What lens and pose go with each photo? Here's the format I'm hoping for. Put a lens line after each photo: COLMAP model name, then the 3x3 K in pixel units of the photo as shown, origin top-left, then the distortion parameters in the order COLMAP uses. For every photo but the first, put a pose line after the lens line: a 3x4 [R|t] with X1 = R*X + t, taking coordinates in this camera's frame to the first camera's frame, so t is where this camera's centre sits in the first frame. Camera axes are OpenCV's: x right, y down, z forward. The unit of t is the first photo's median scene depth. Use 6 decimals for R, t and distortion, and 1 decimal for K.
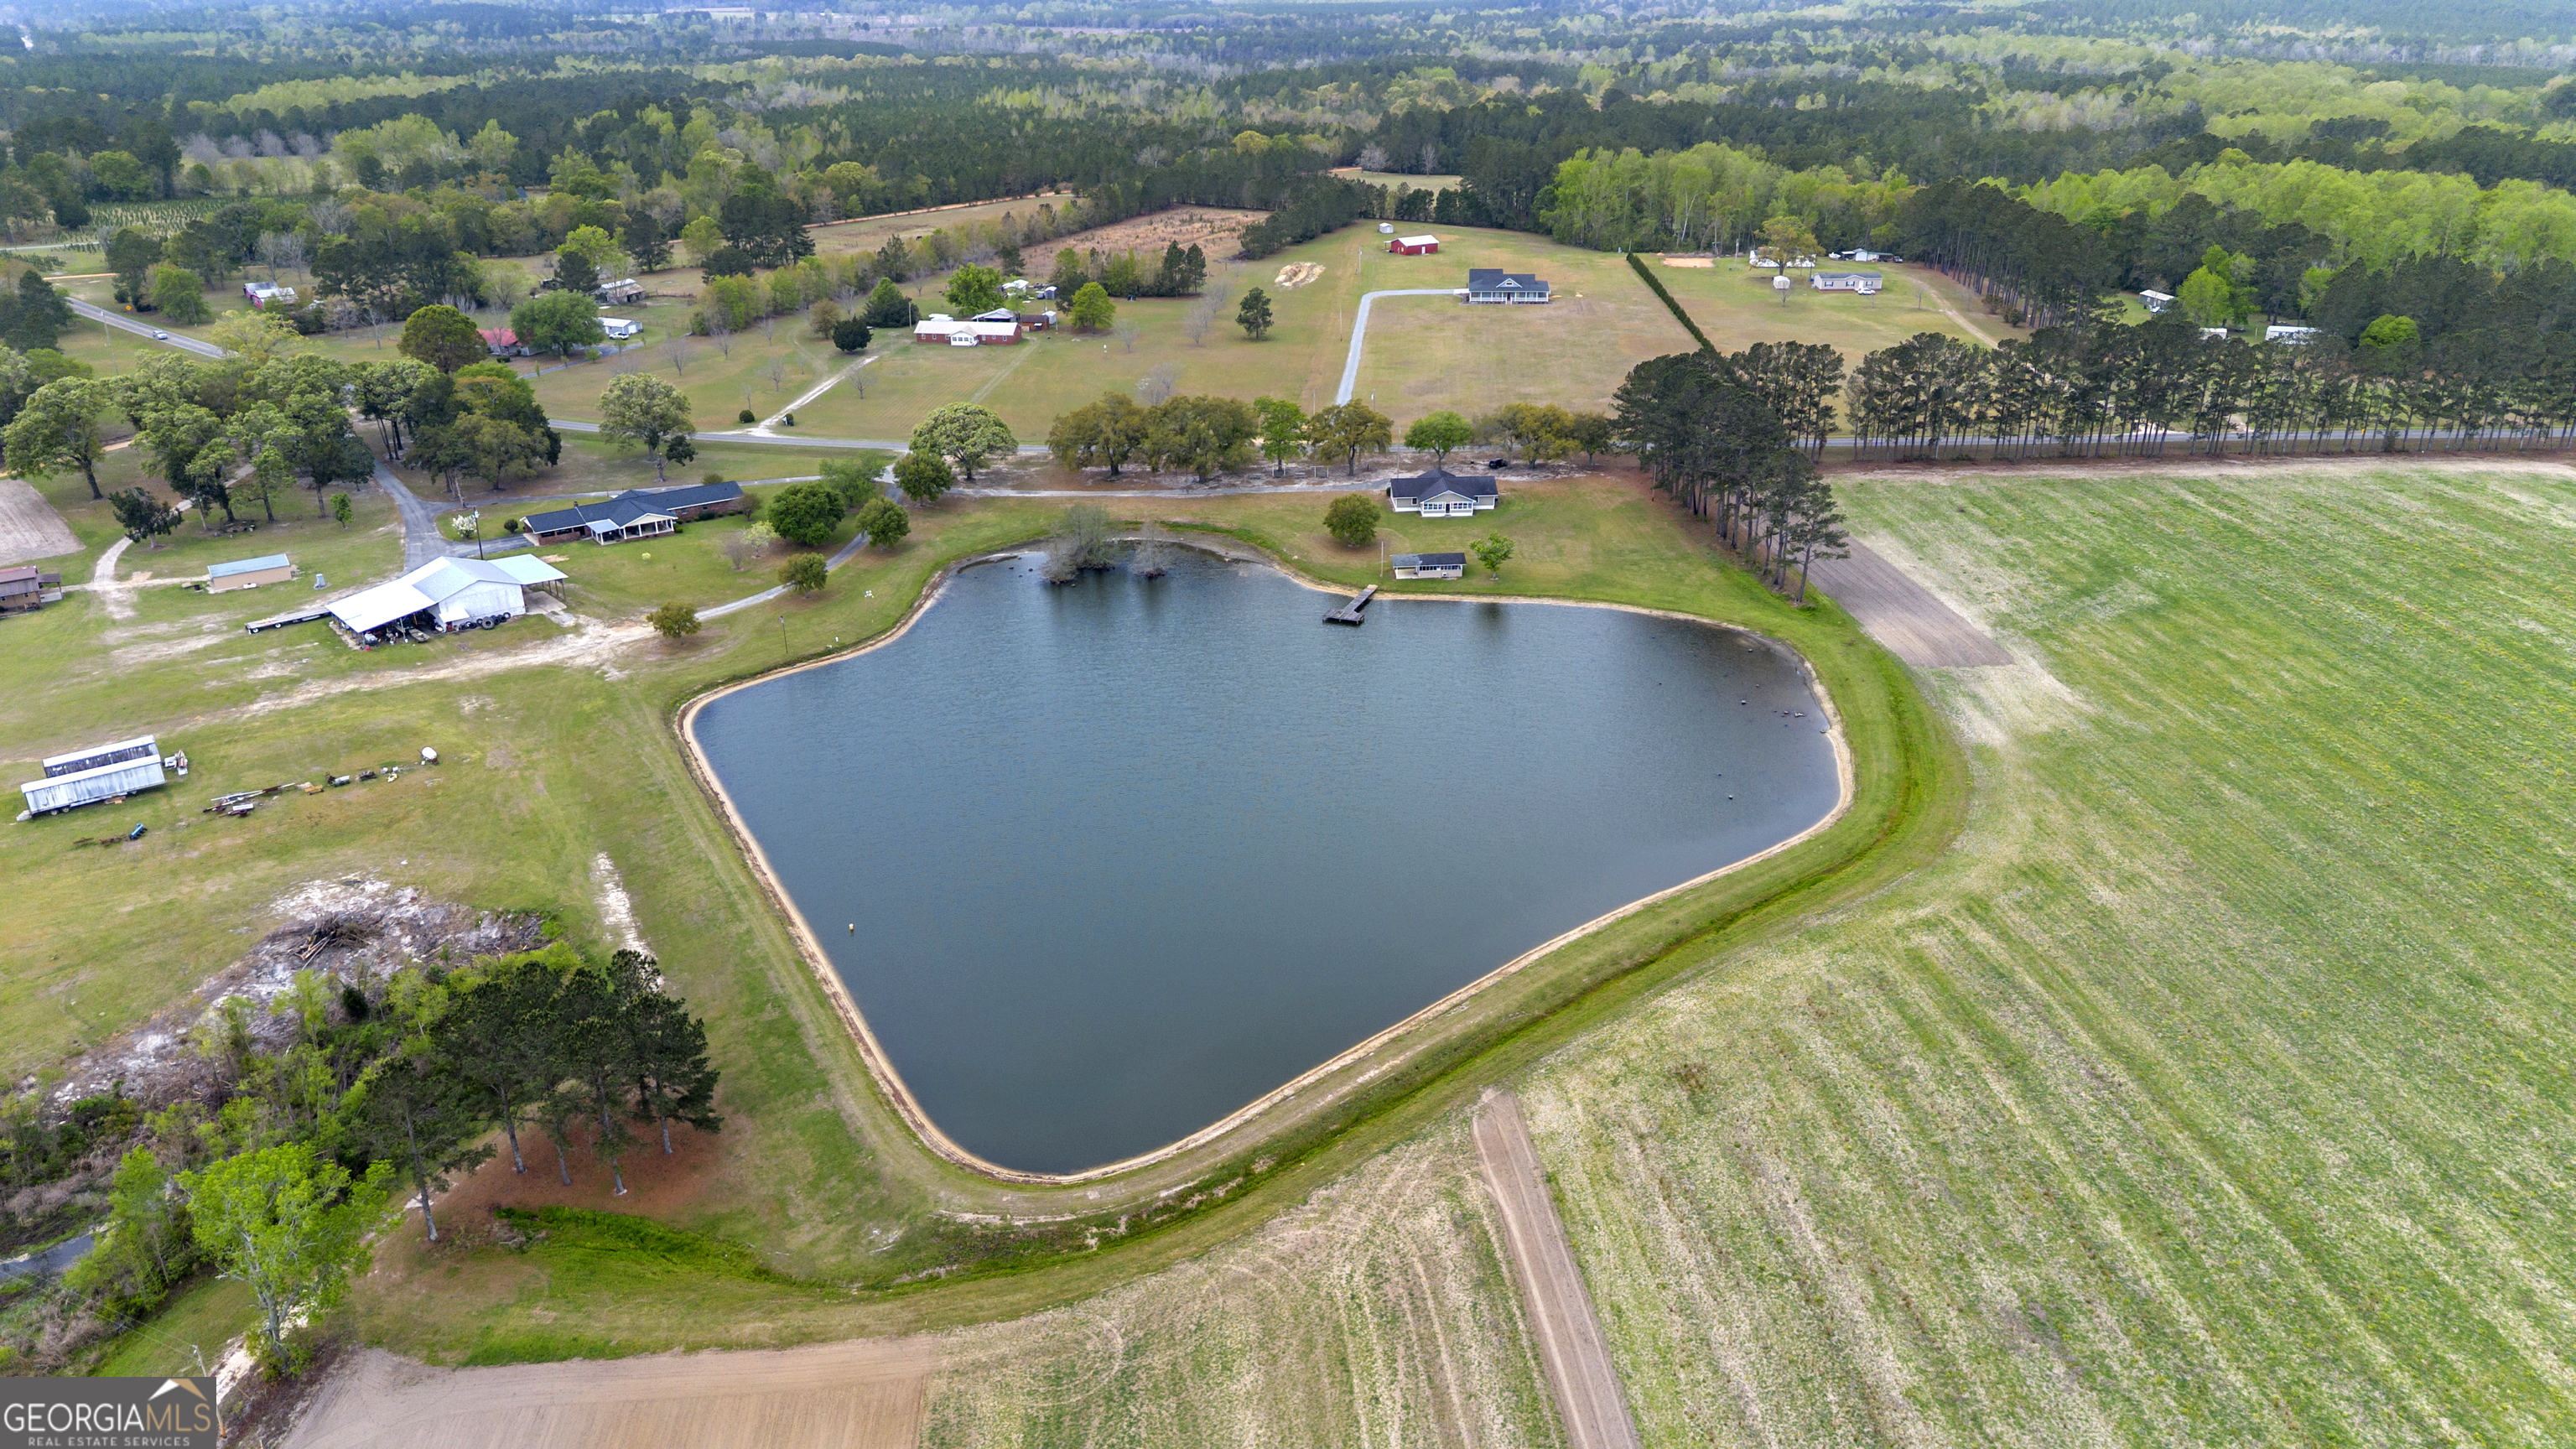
lens RADIAL K [[1815.1, 0, 1297.9], [0, 1815.1, 731.3], [0, 0, 1]] dist [0.078625, -0.079048]
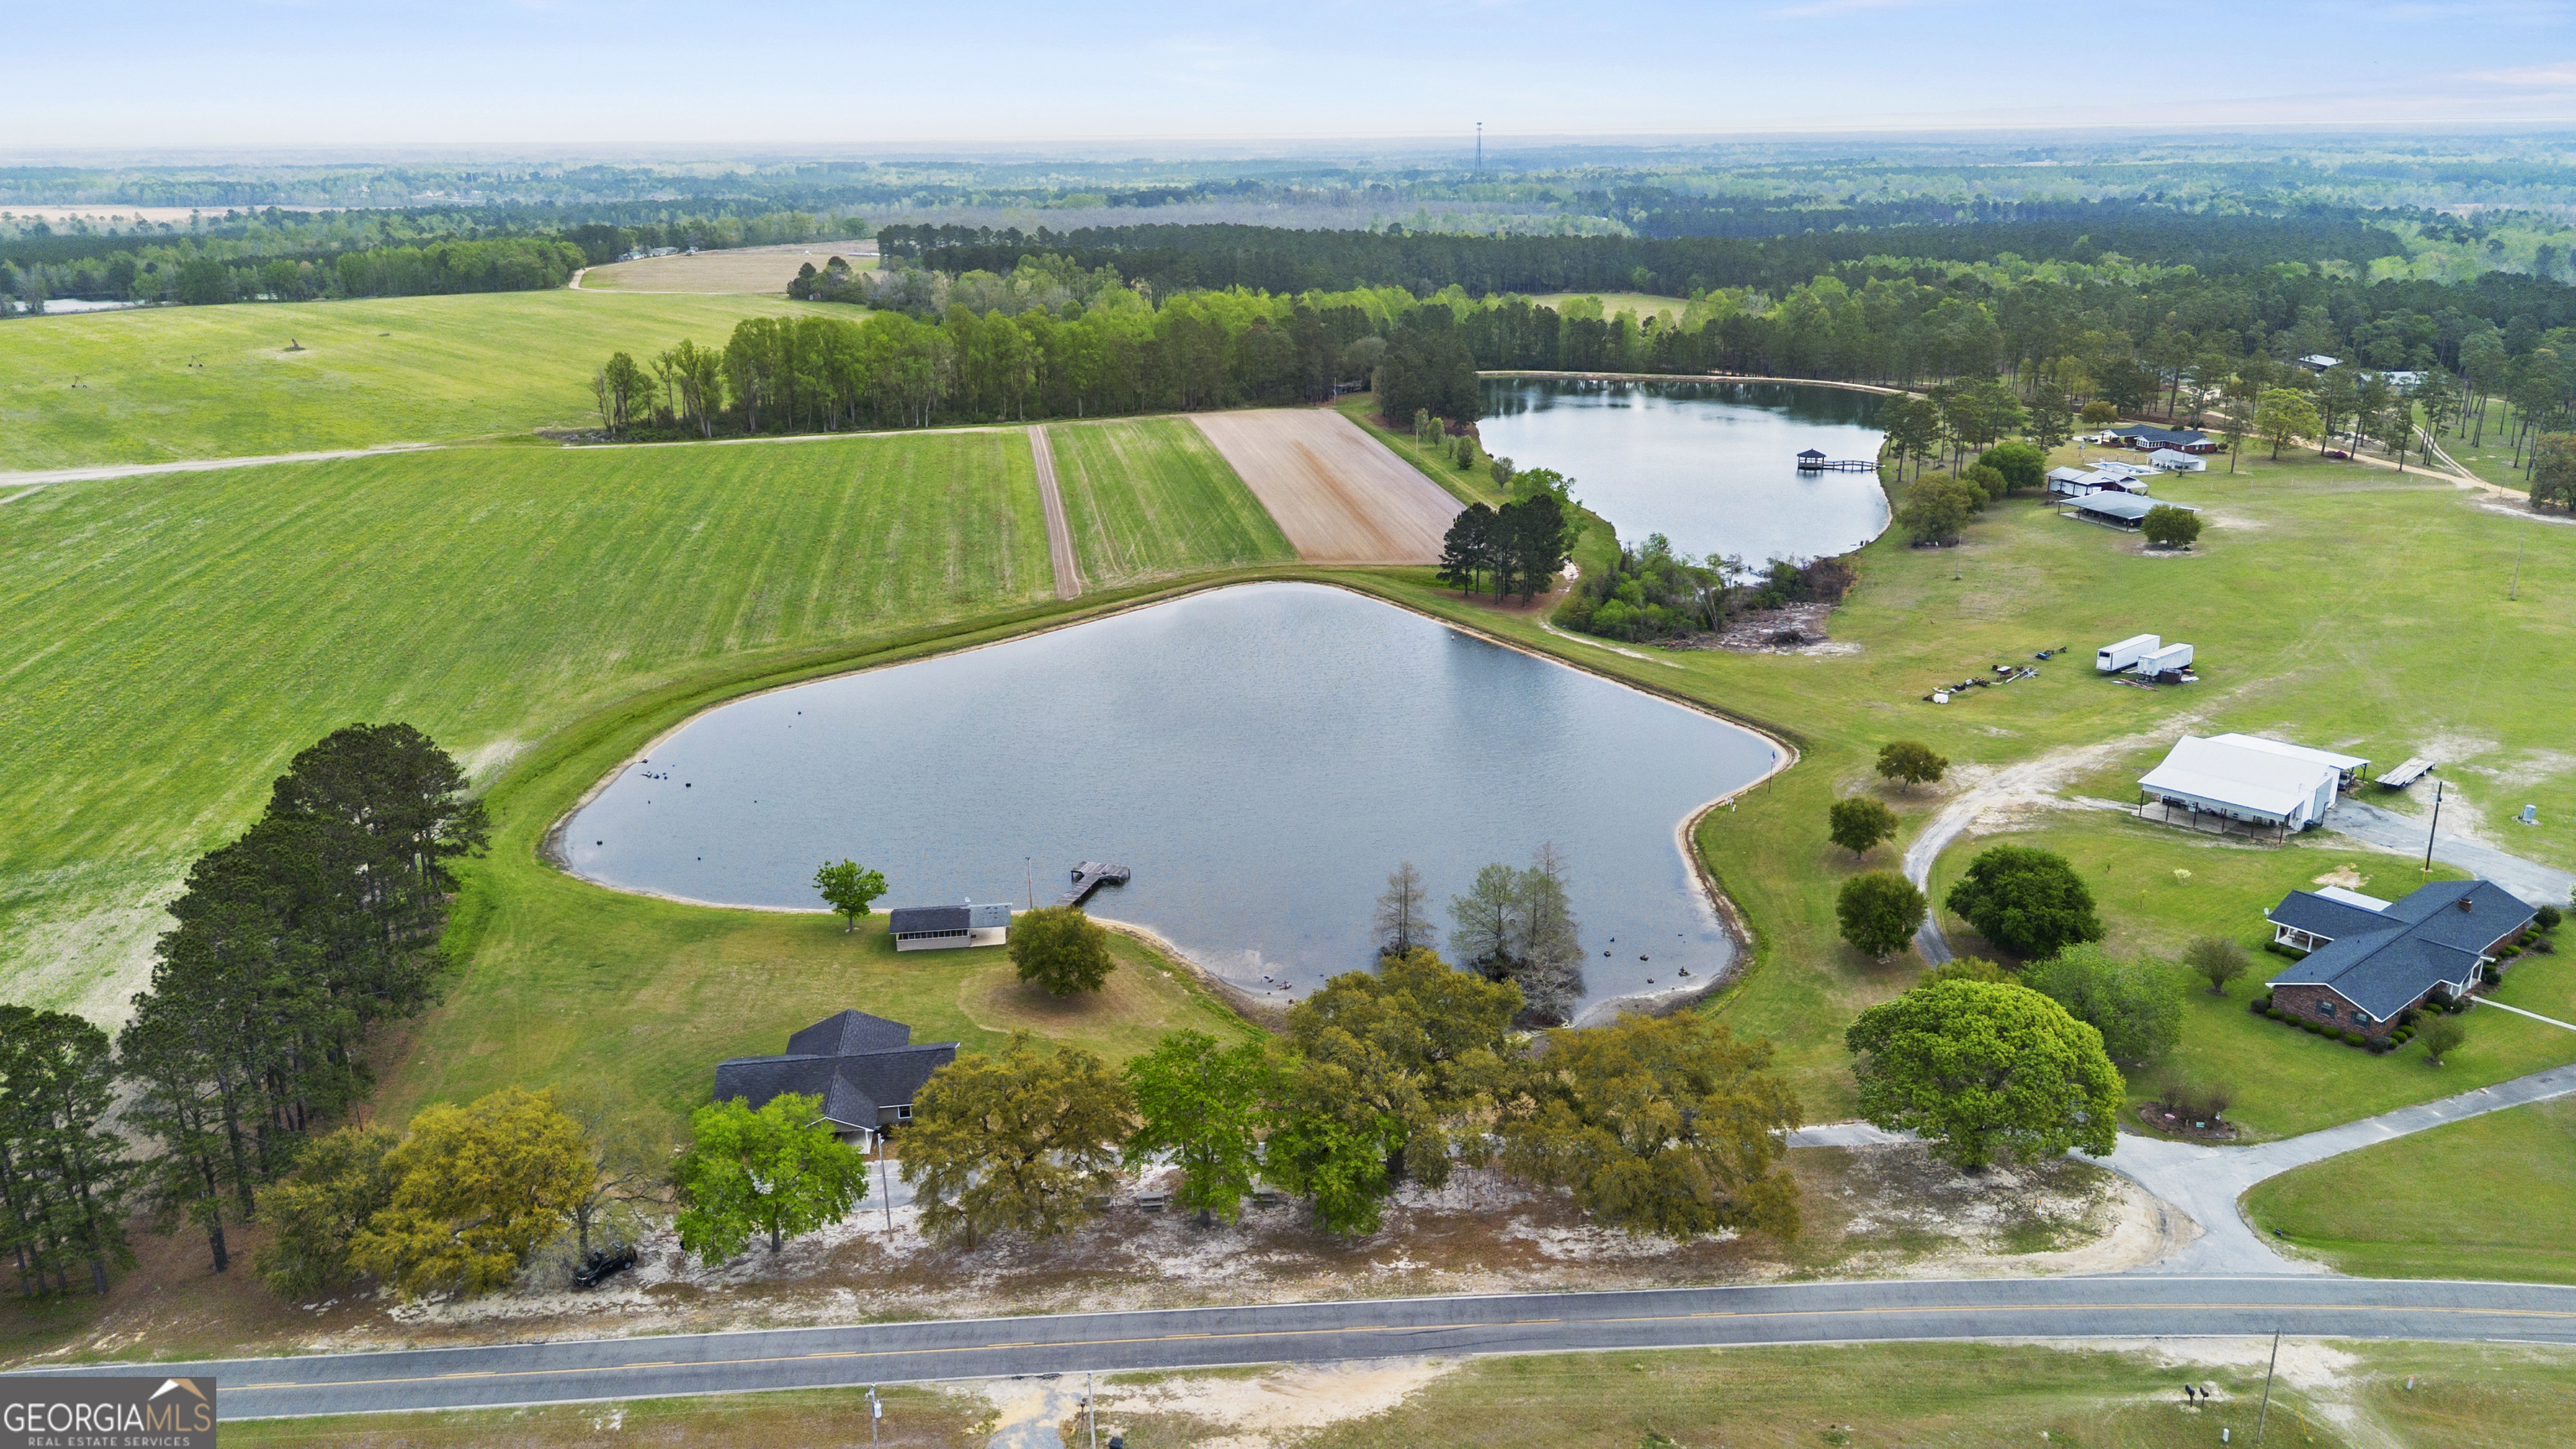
lens RADIAL K [[1815.1, 0, 1297.9], [0, 1815.1, 731.3], [0, 0, 1]] dist [0.078625, -0.079048]
pose [[-0.997594, 0.038854, -0.057420, -0.020066], [-0.009103, 0.747627, 0.664057, -0.831868], [0.068730, 0.662982, -0.745474, 2.131718]]
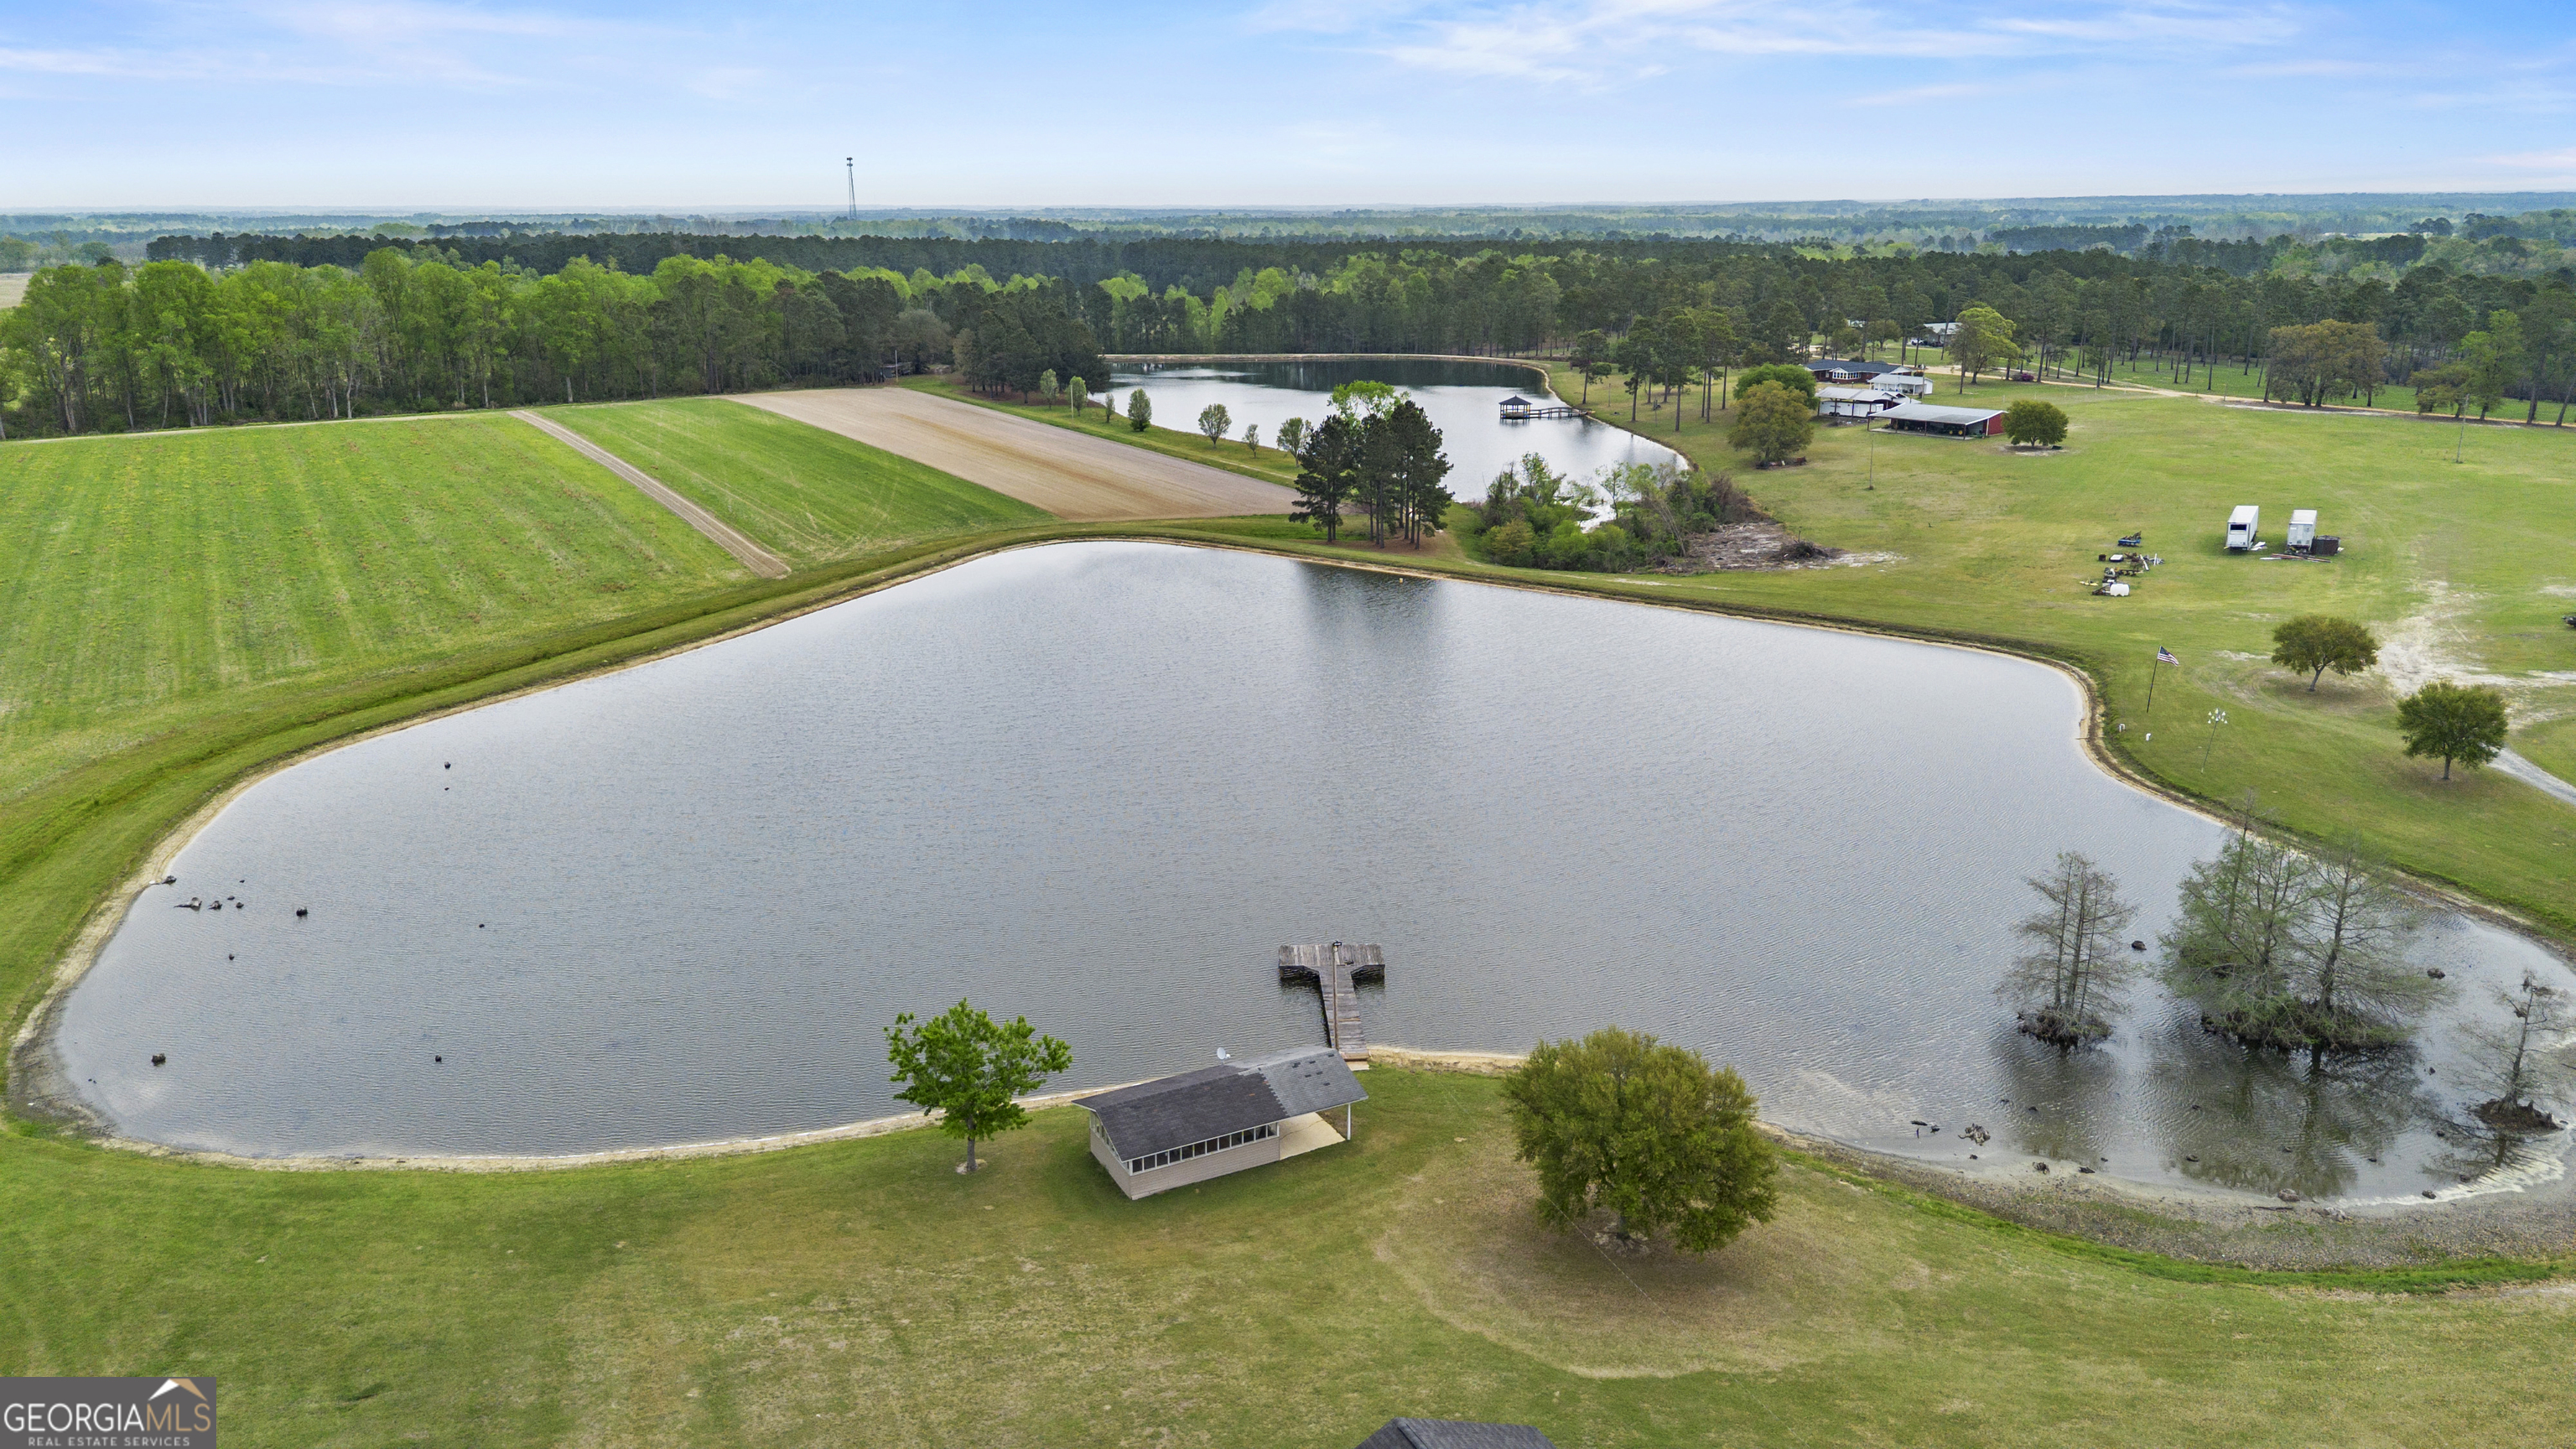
lens RADIAL K [[1815.1, 0, 1297.9], [0, 1815.1, 731.3], [0, 0, 1]] dist [0.078625, -0.079048]
pose [[-0.911504, 0.130996, -0.389873, 0.238859], [-0.148245, 0.779568, 0.608521, -0.458200], [0.383646, 0.612465, -0.691160, 1.729085]]
